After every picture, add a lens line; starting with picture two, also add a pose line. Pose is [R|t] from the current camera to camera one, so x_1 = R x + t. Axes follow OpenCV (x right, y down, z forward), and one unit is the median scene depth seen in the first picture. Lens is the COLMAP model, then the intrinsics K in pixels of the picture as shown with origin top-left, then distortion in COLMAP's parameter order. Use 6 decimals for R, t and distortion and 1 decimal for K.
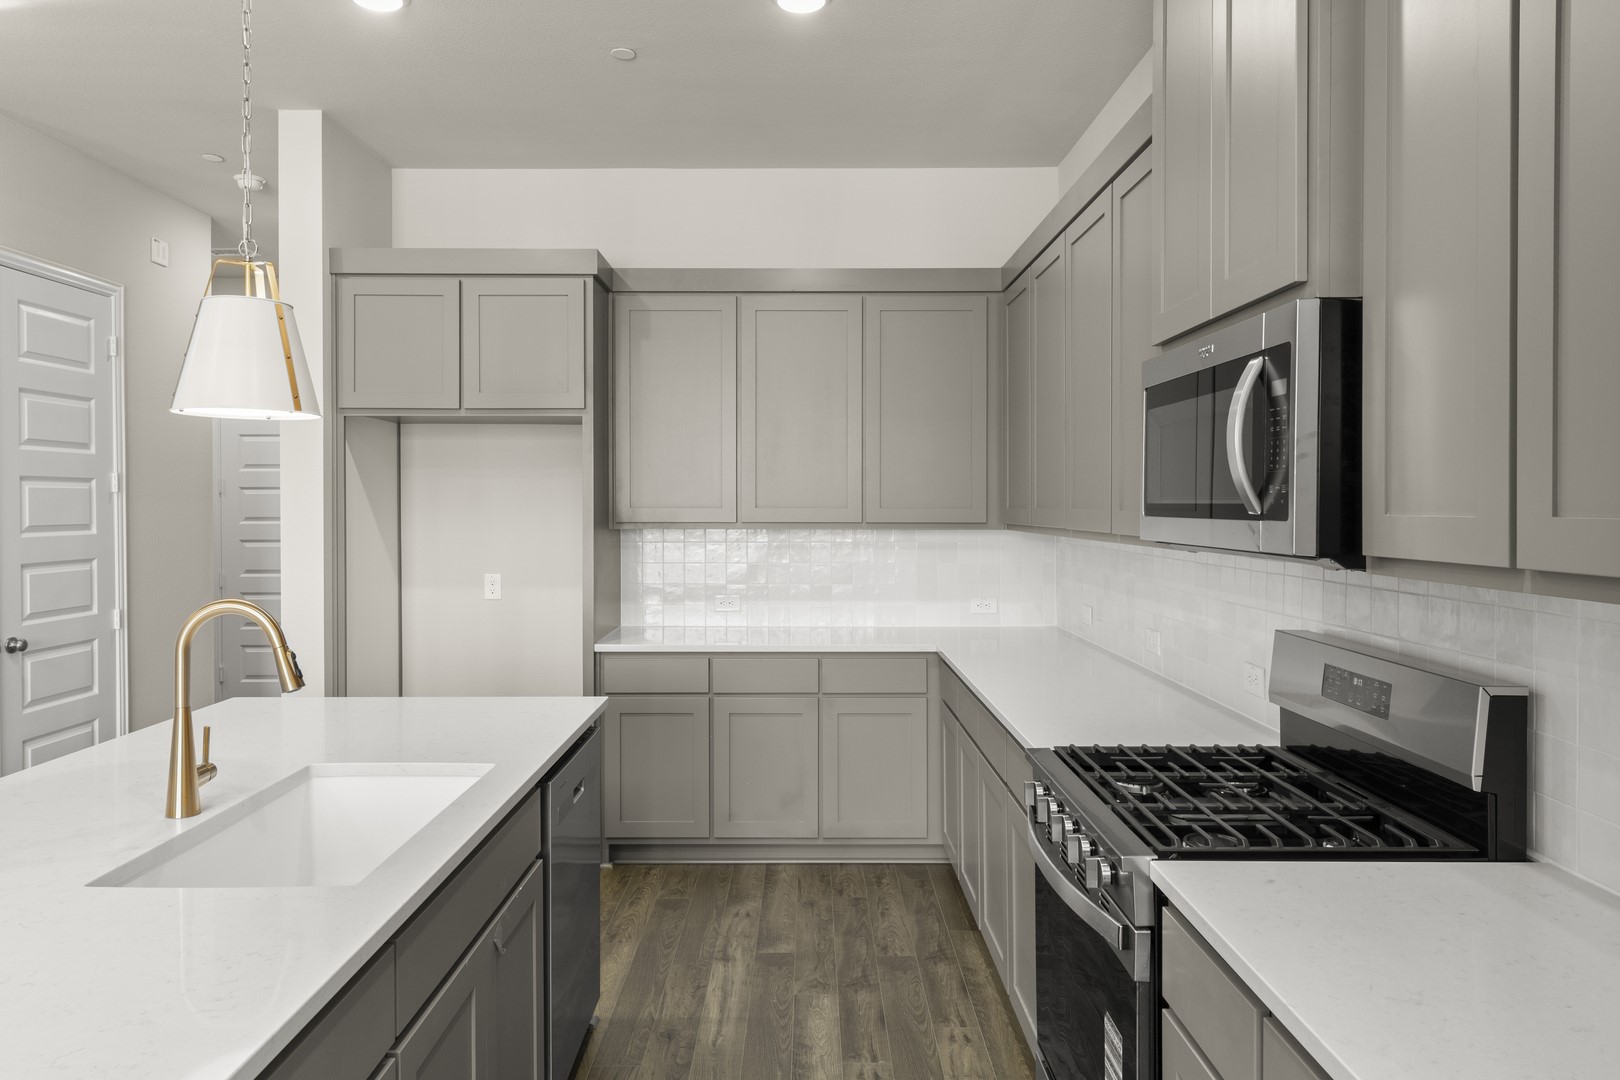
lens RADIAL K [[1039.9, 0, 793.0], [0, 1039.9, 510.1], [0, 0, 1]] dist [0.033589, 0.002064]
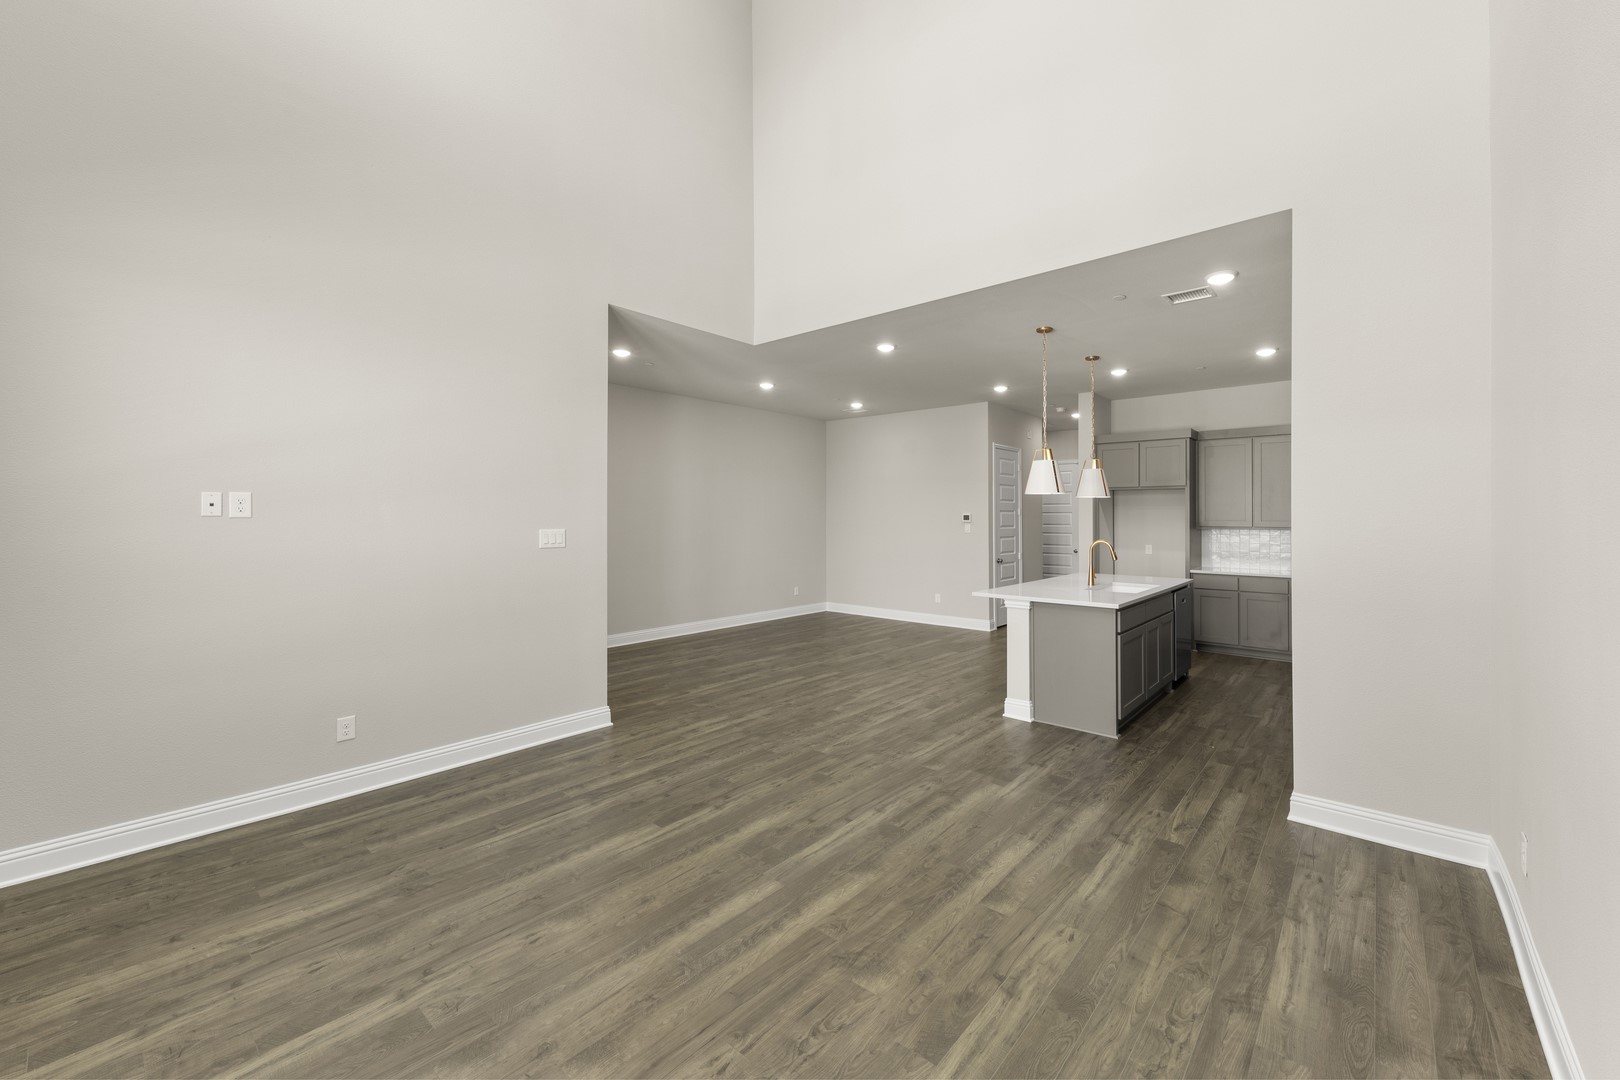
lens RADIAL K [[566.0, 0, 876.8], [0, 566.0, 516.5], [0, 0, 1]] dist [-0.015154, 0.000038]
pose [[0.766609, -0.001240, -0.642113, 0.123294], [-0.004040, 0.999969, -0.006754, -0.000181], [0.642101, 0.007772, 0.766580, -0.636070]]
